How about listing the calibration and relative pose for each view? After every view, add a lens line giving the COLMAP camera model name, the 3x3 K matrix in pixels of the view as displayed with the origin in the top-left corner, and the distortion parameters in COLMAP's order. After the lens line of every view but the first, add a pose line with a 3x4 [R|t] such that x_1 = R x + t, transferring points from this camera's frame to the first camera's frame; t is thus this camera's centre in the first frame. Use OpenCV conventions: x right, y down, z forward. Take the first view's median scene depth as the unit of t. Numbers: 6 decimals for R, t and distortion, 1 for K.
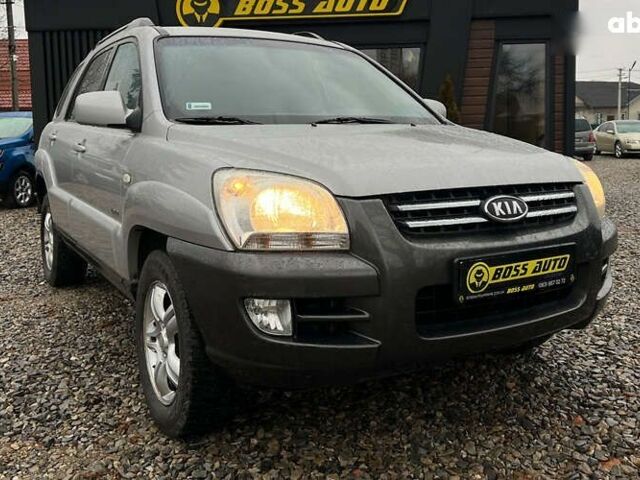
lens RADIAL K [[651.2, 0, 320.0], [0, 651.2, 240.0], [0, 0, 1]] dist [0.020846, 0.012520]
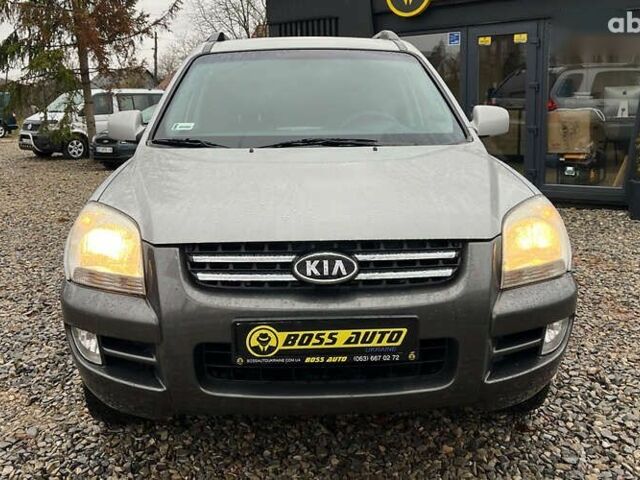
lens RADIAL K [[612.6, 0, 320.0], [0, 612.6, 240.0], [0, 0, 1]] dist [0.061390, -0.004161]
pose [[0.875508, 0.105359, -0.471578, 0.683970], [-0.072953, 0.993574, 0.086541, -0.161759], [0.477665, -0.041364, 0.877568, 0.261498]]
